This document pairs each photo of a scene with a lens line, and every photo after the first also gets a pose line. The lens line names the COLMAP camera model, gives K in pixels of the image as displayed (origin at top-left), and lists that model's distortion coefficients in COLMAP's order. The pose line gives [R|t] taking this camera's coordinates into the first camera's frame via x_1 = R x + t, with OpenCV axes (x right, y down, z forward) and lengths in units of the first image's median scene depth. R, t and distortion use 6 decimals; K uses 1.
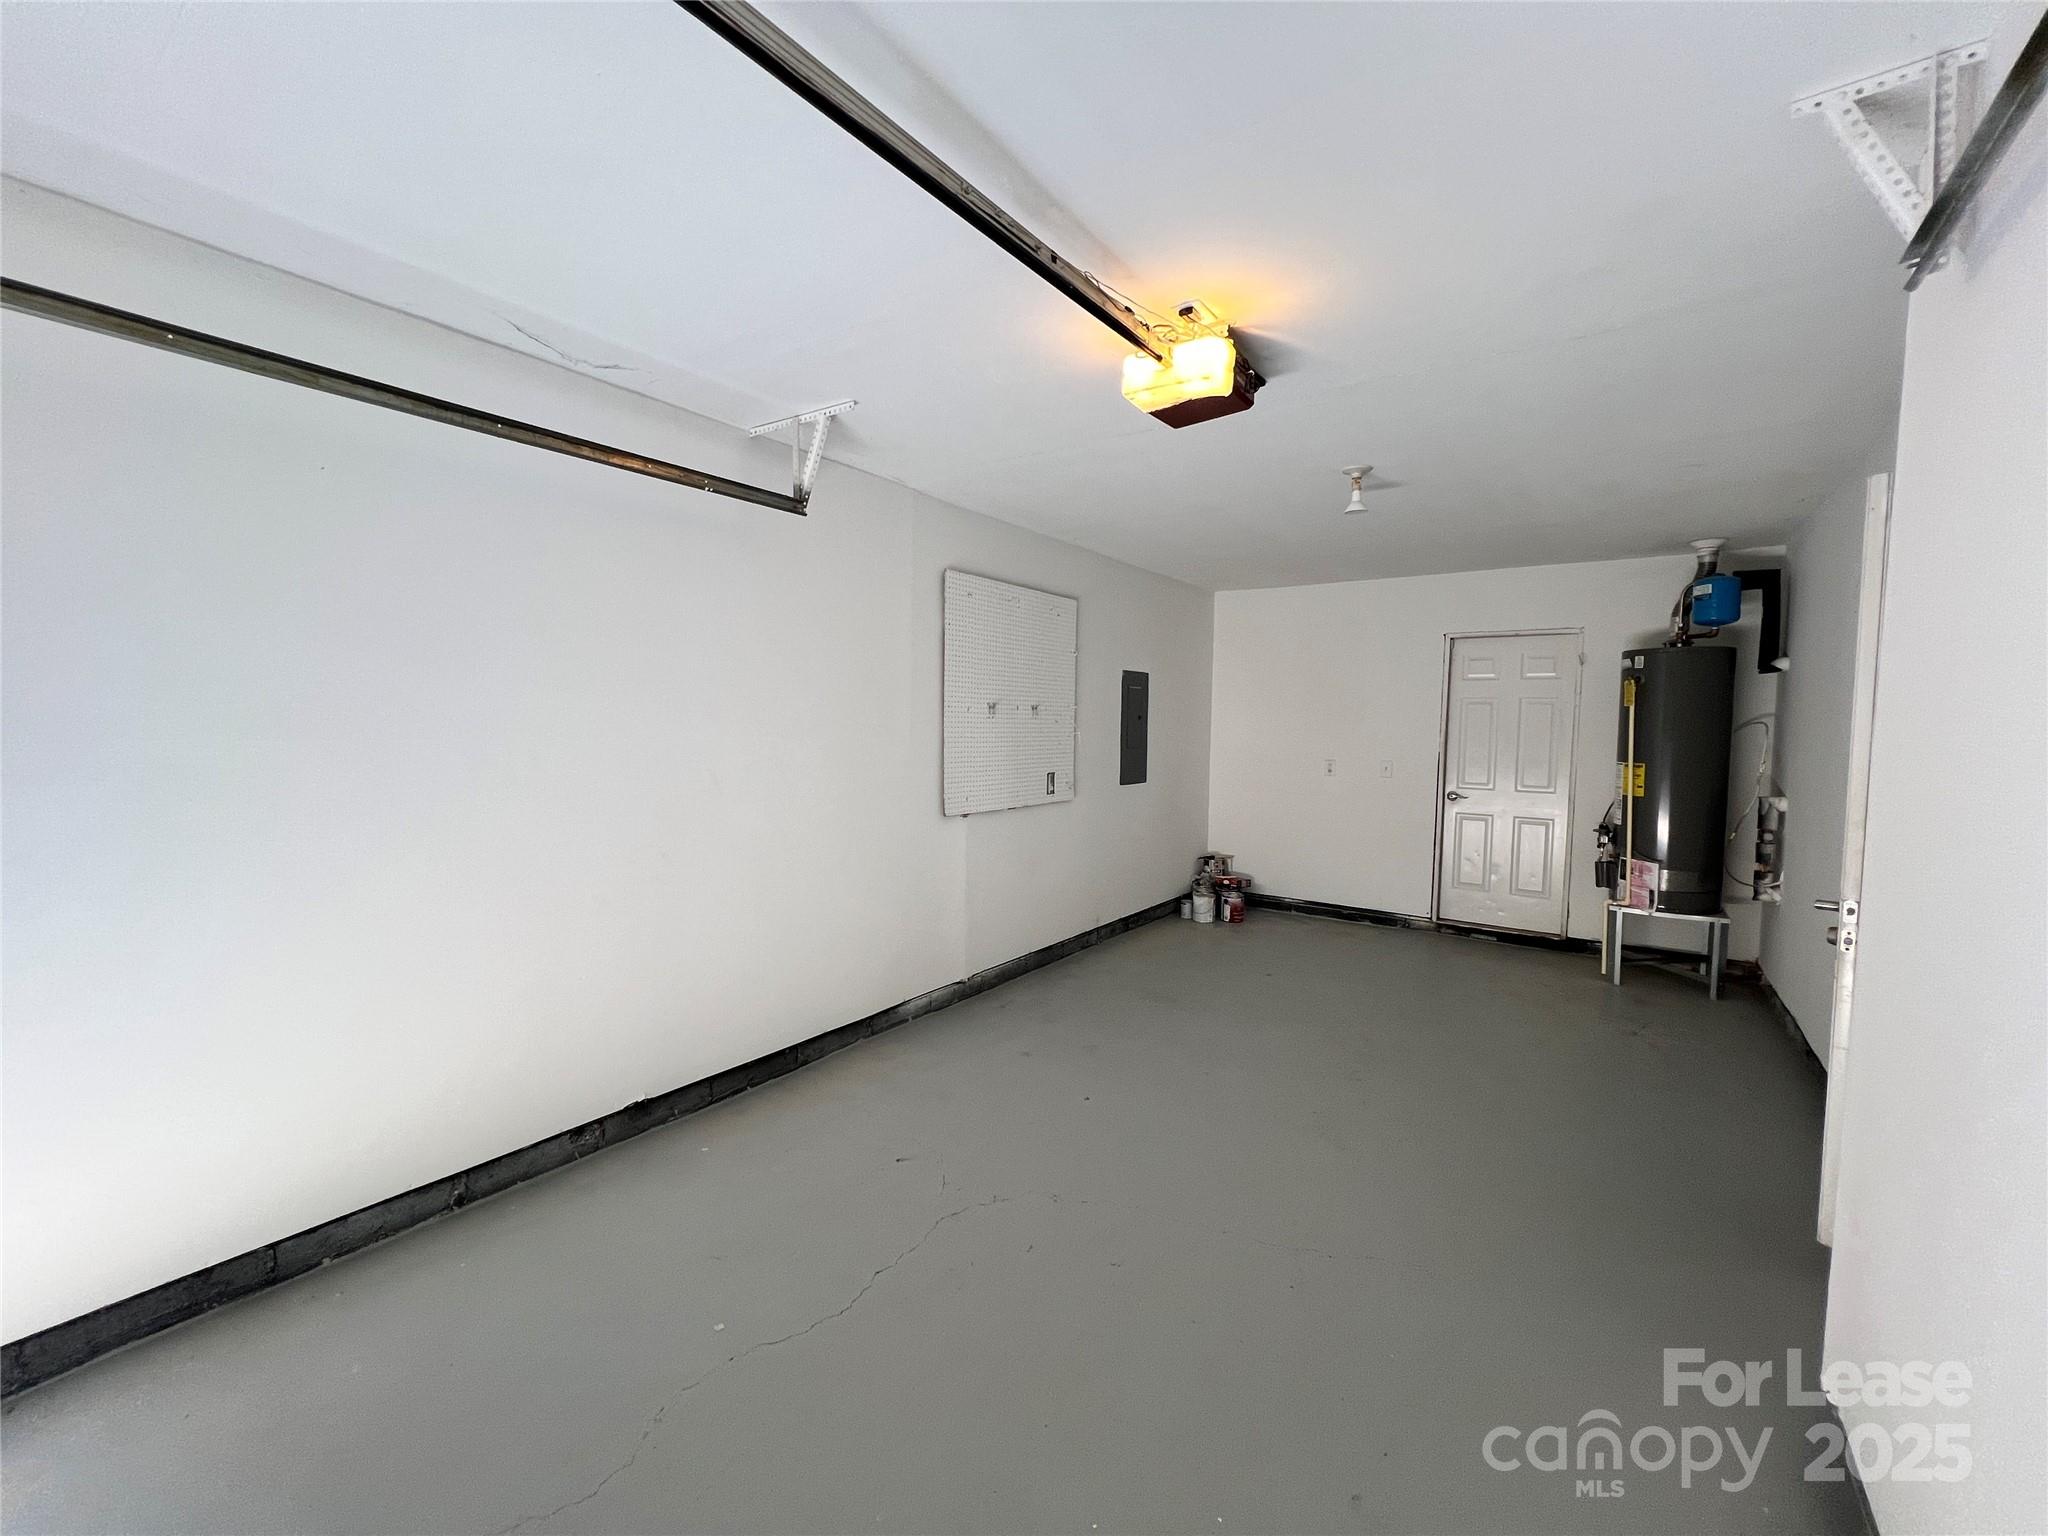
lens RADIAL K [[816.7, 0, 1031.6], [0, 816.7, 767.2], [0, 0, 1]] dist [-0.003345, -0.000360]
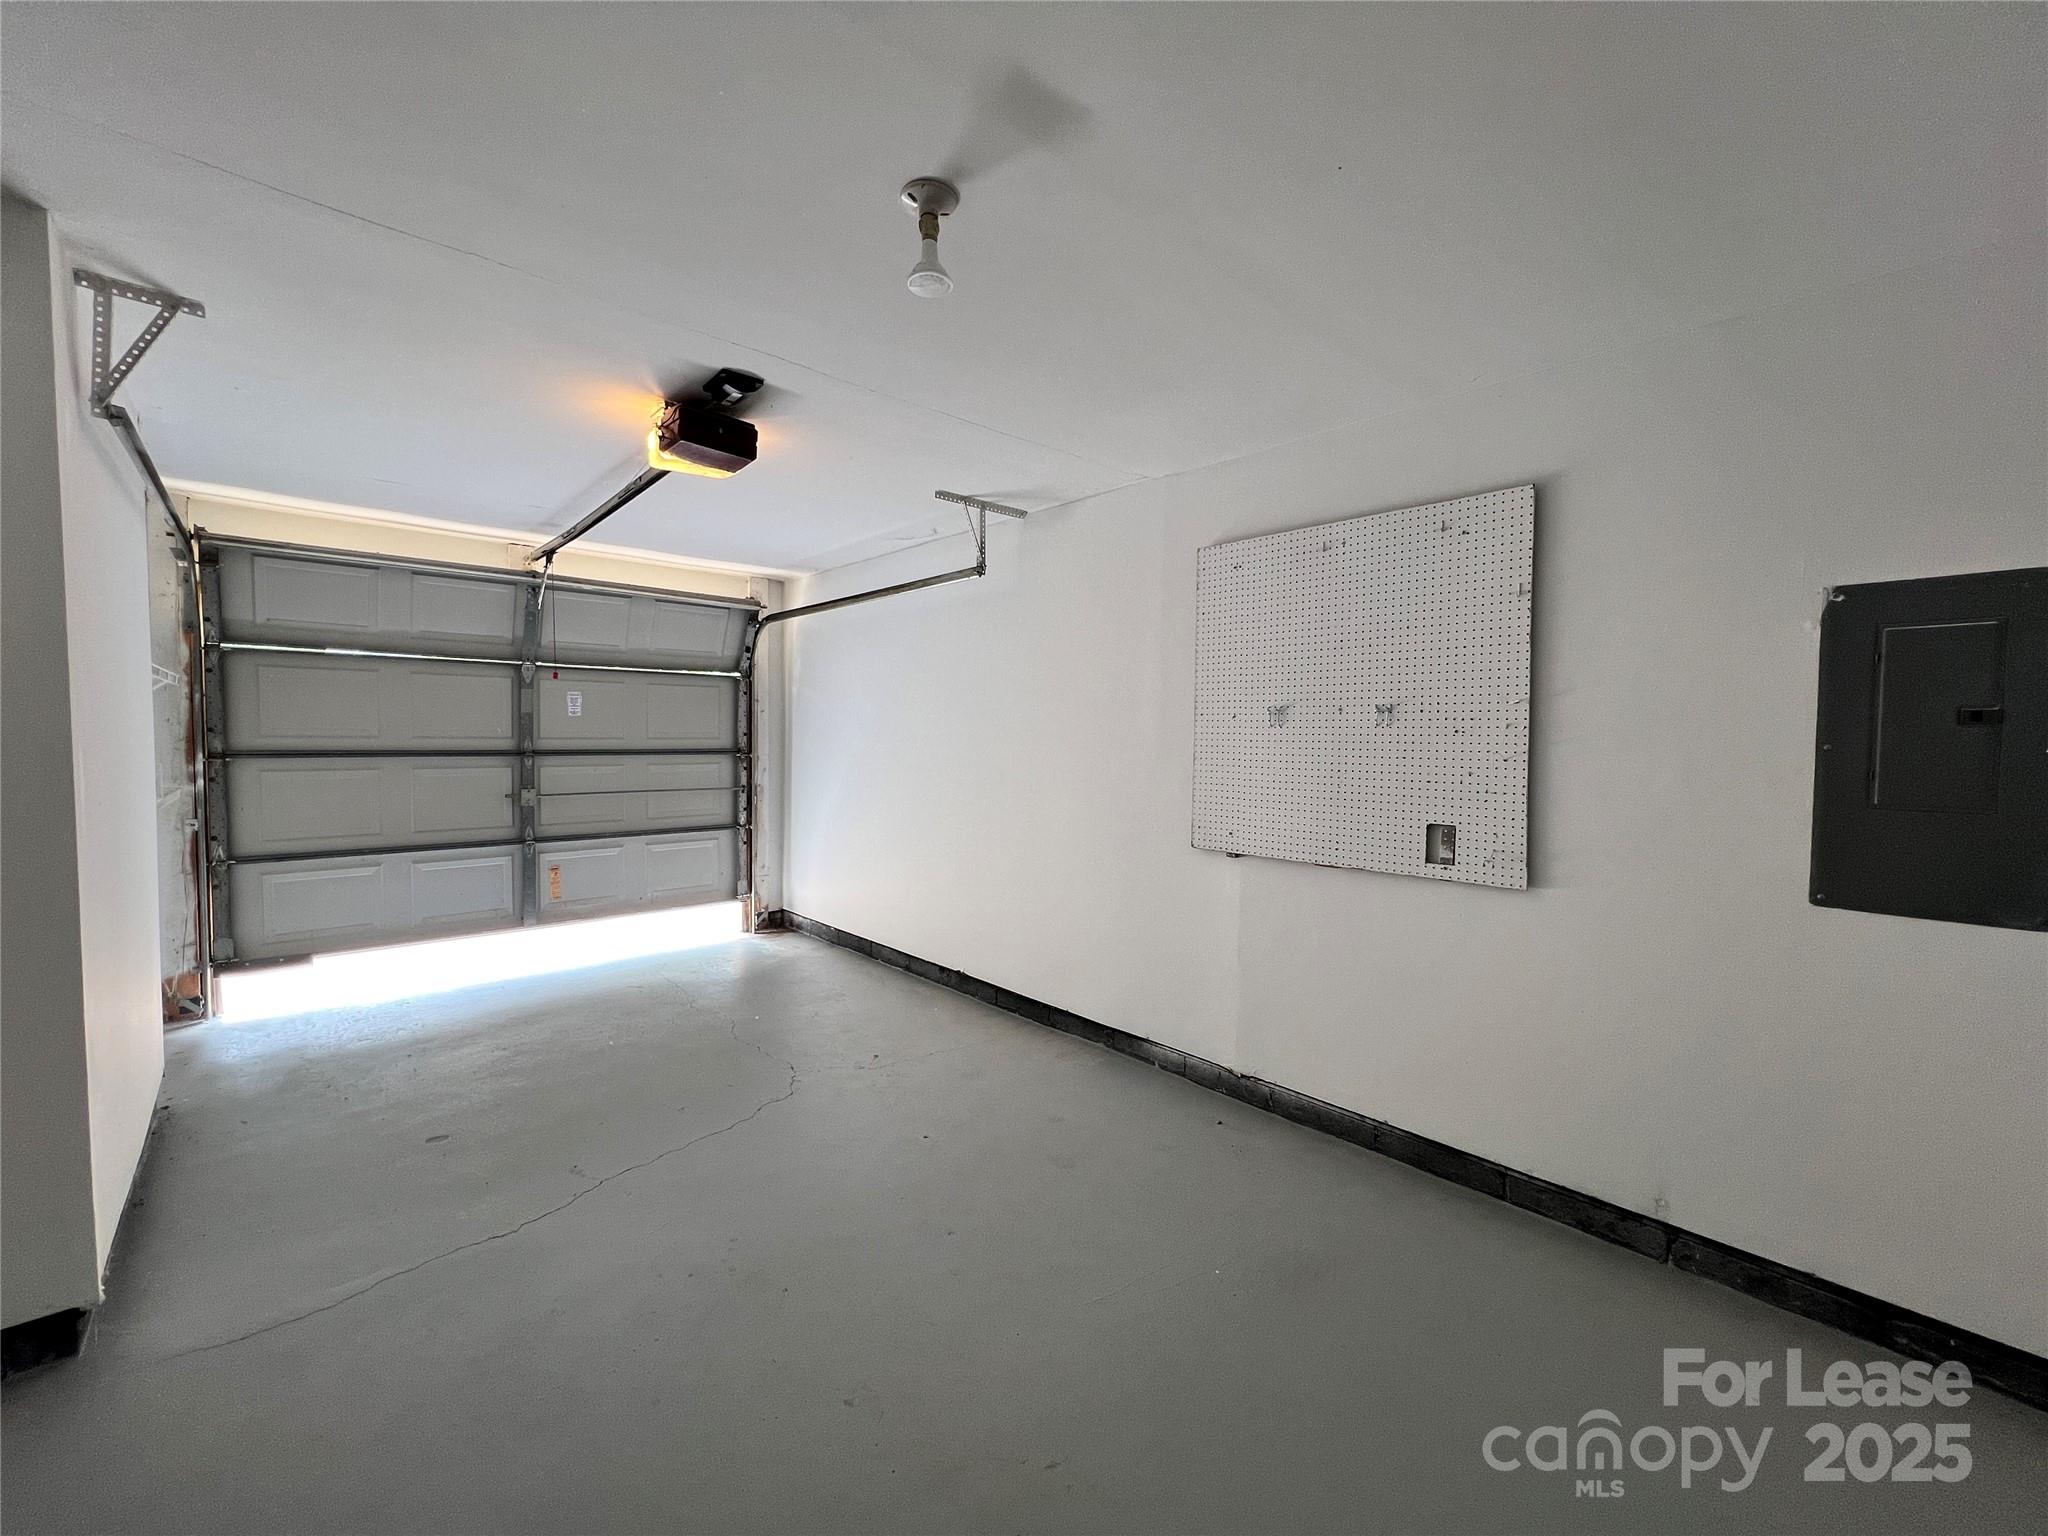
lens RADIAL K [[816.7, 0, 1033.5], [0, 816.7, 769.0], [0, 0, 1]] dist [-0.003345, -0.000360]
pose [[-0.200669, 0.023947, -0.979366, 0.686978], [-0.069036, 0.996870, 0.038521, -0.036959], [0.977224, 0.075341, -0.198388, 0.935533]]
